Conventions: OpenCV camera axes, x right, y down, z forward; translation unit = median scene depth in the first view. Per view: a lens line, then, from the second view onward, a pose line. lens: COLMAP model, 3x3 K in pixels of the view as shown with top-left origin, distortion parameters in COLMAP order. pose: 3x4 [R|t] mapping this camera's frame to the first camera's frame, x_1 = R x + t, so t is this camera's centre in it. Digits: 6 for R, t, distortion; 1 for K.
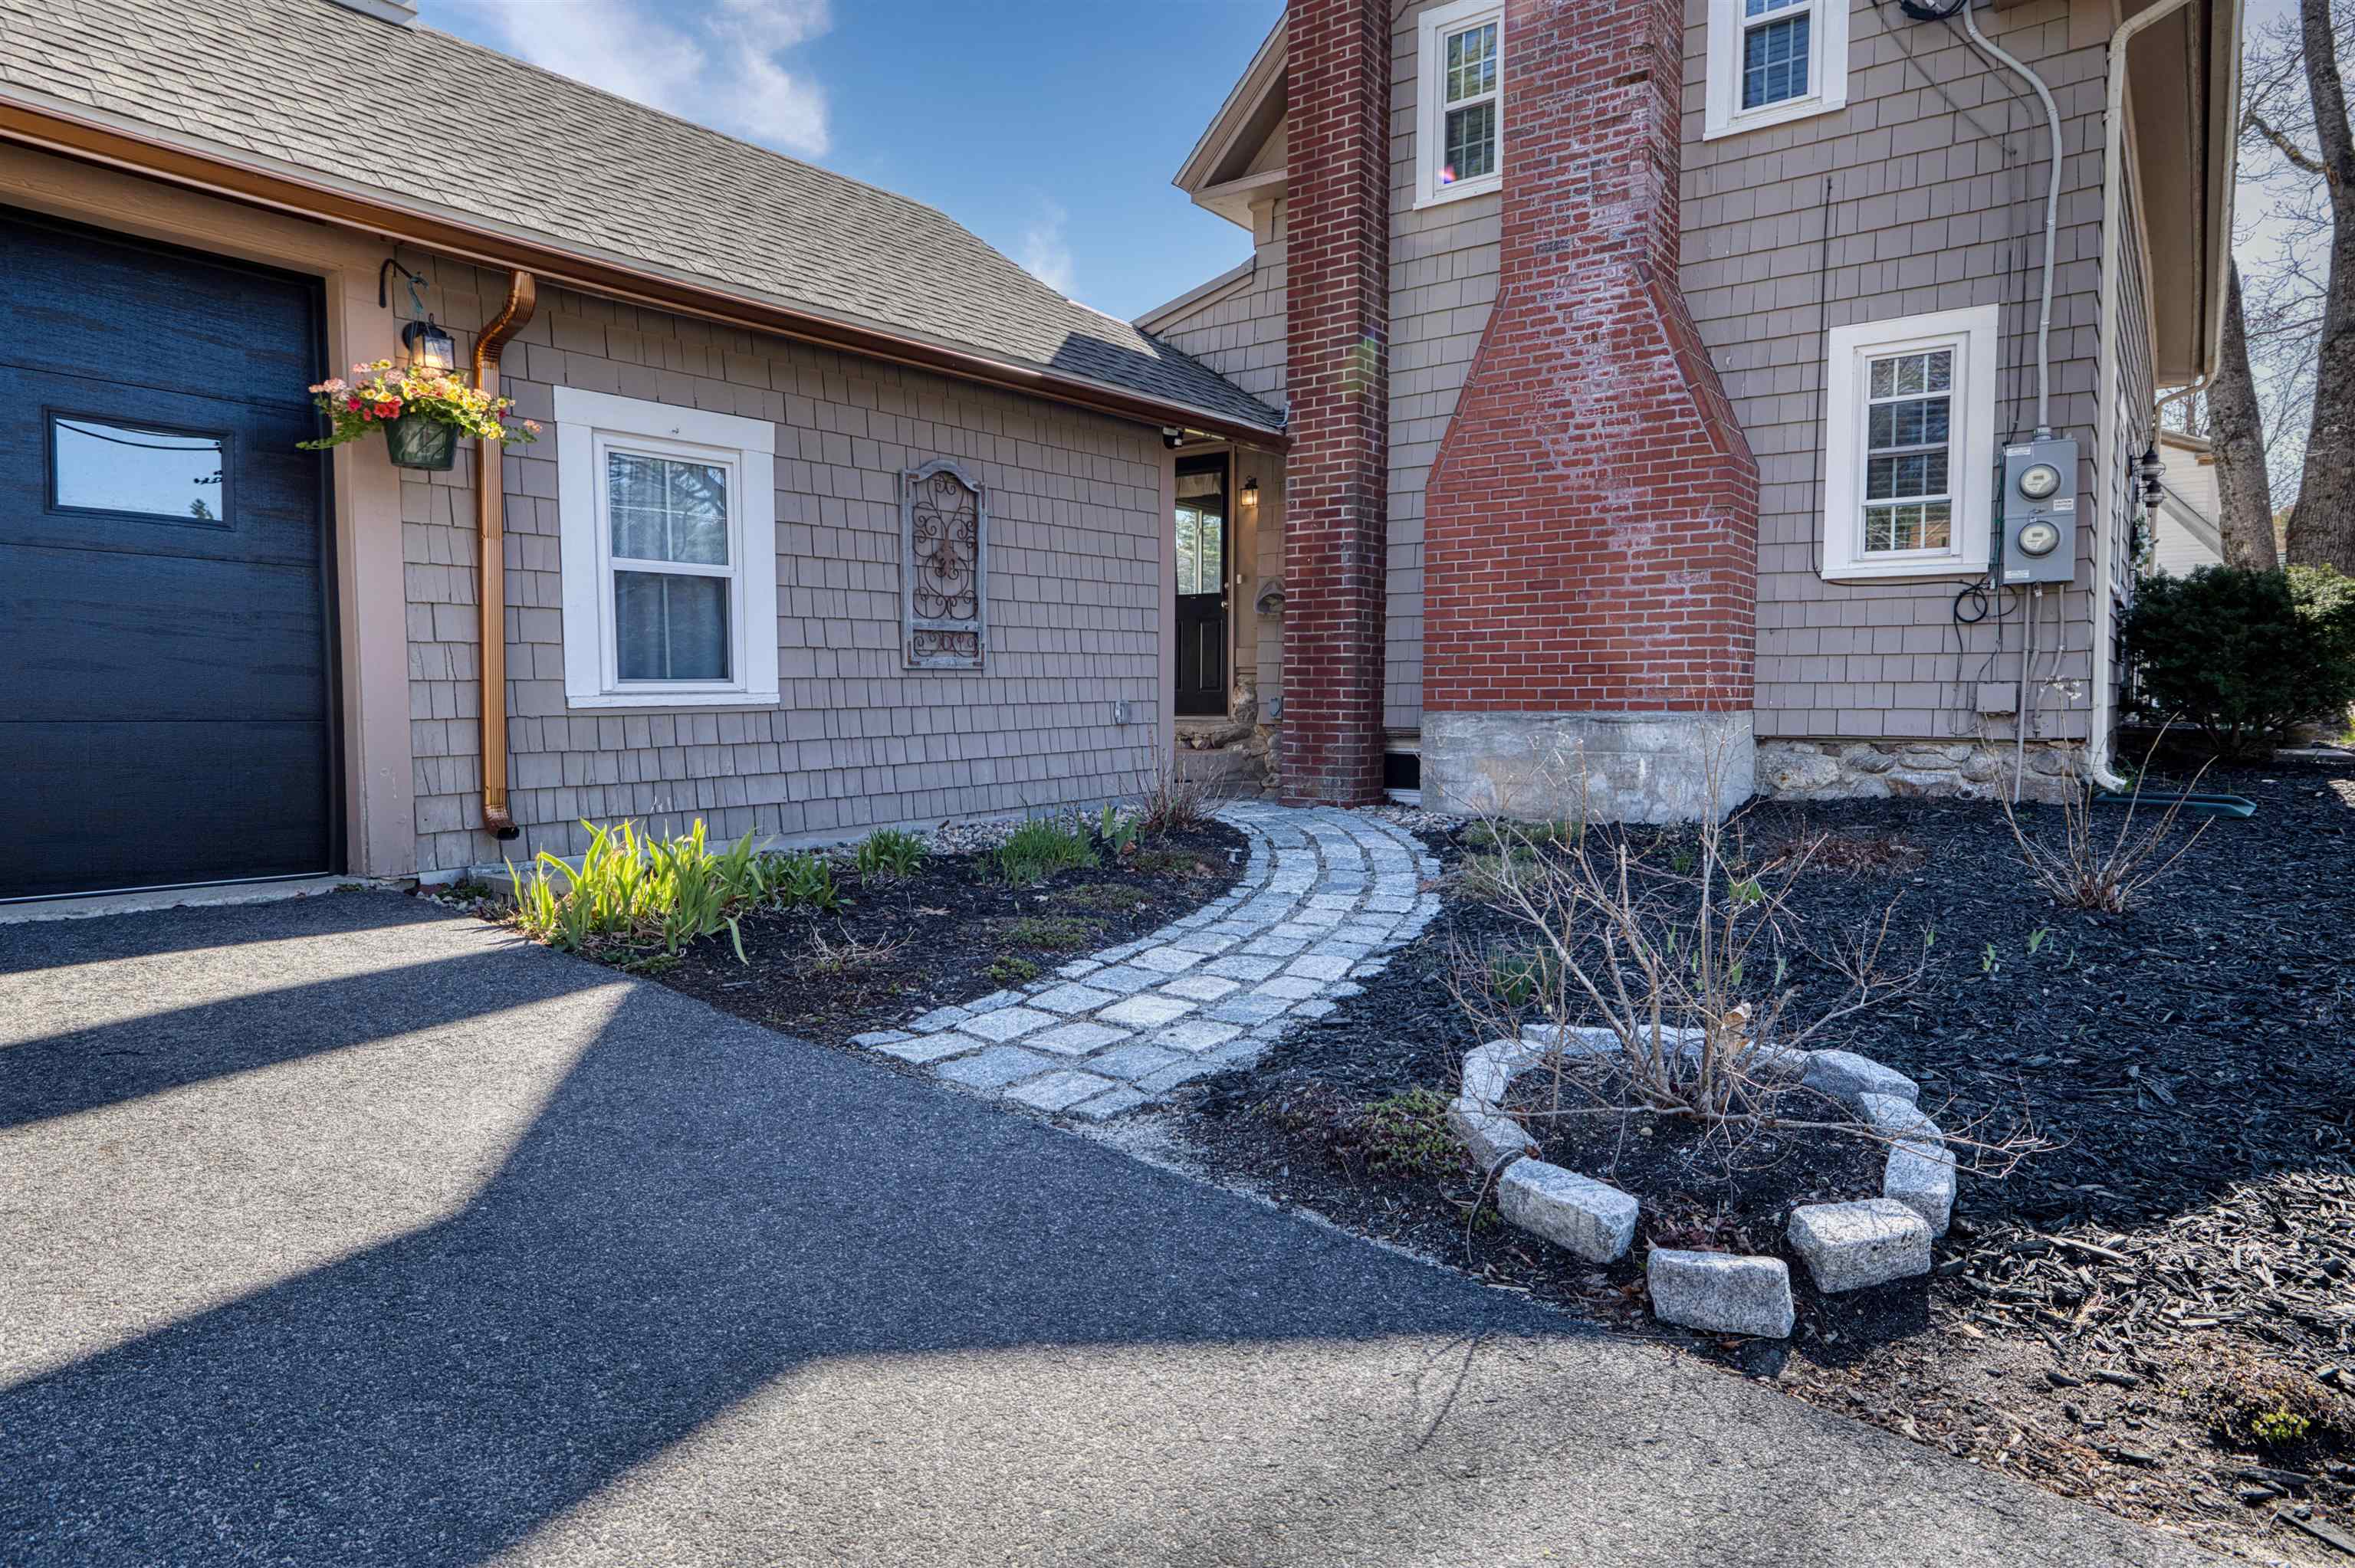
lens RADIAL K [[1361.8, 0, 1169.1], [0, 1361.8, 776.2], [0, 0, 1]] dist [-0.001483, -0.000600]
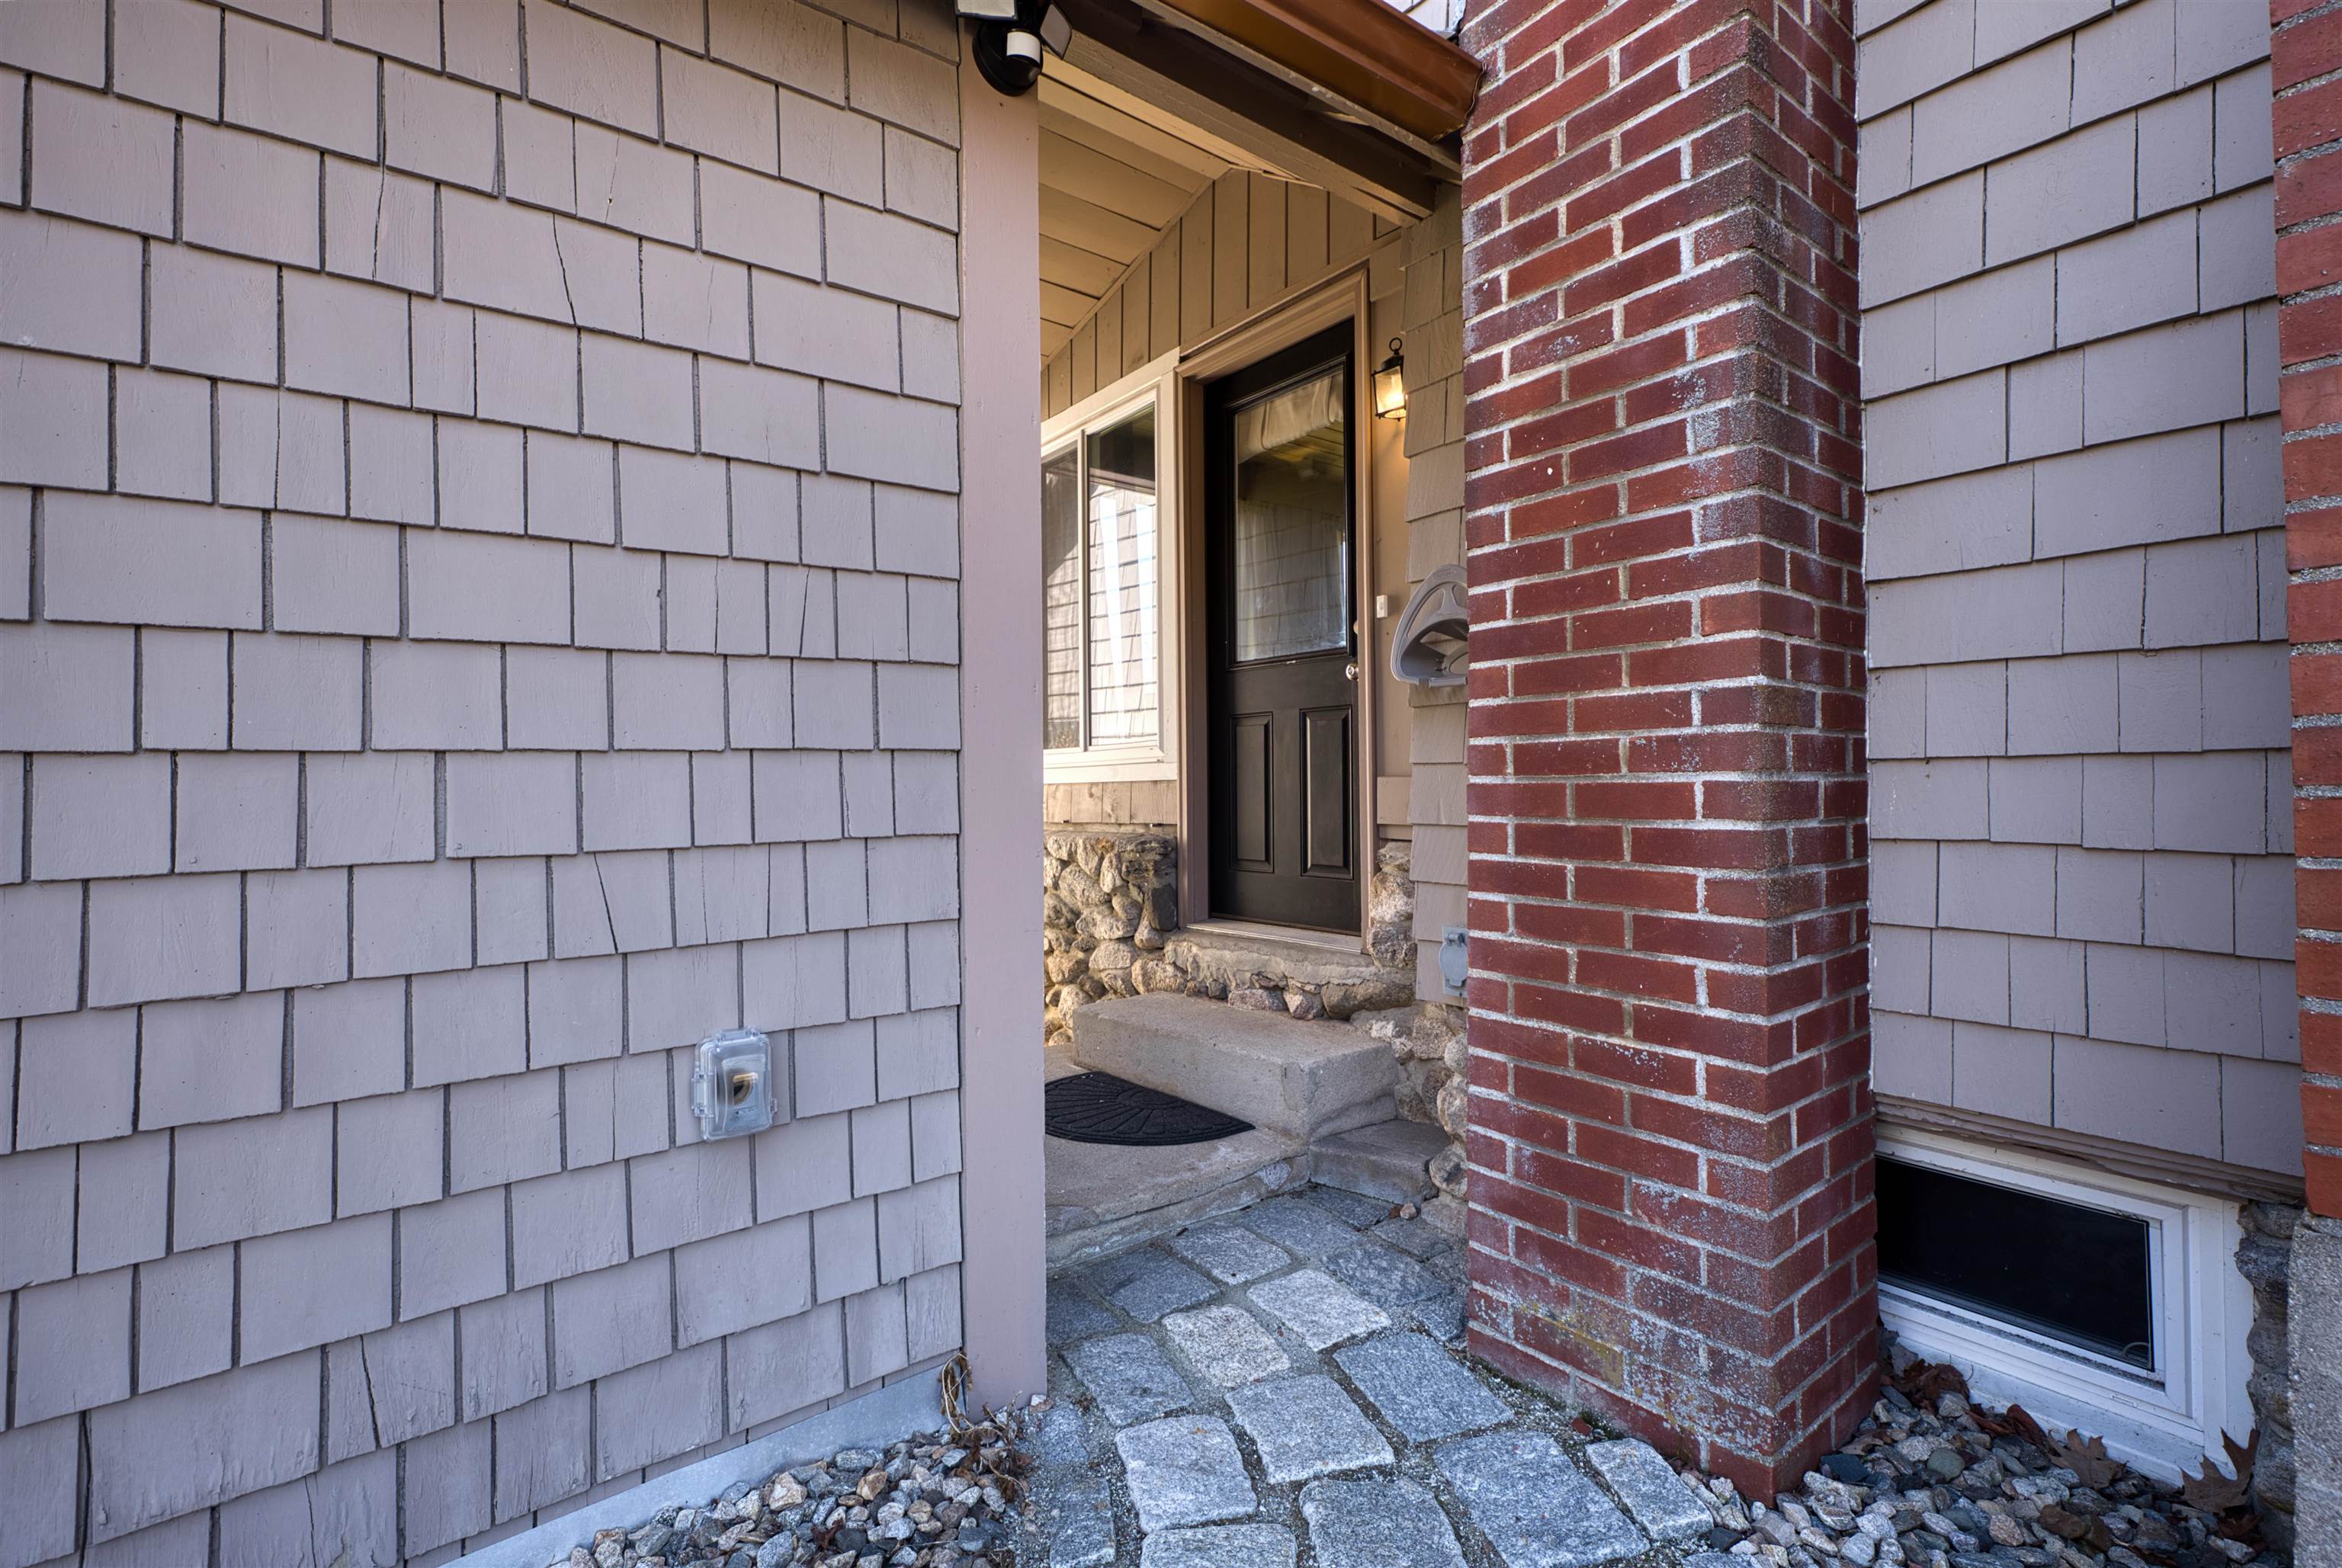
lens RADIAL K [[1044.9, 0, 1190.6], [0, 1044.9, 775.1], [0, 0, 1]] dist [-0.001821, 0.000011]
pose [[0.966750, -0.015538, -0.255250, 0.084942], [-0.001956, 0.997674, -0.068142, -0.083444], [0.255715, 0.066376, 0.964471, 0.779823]]
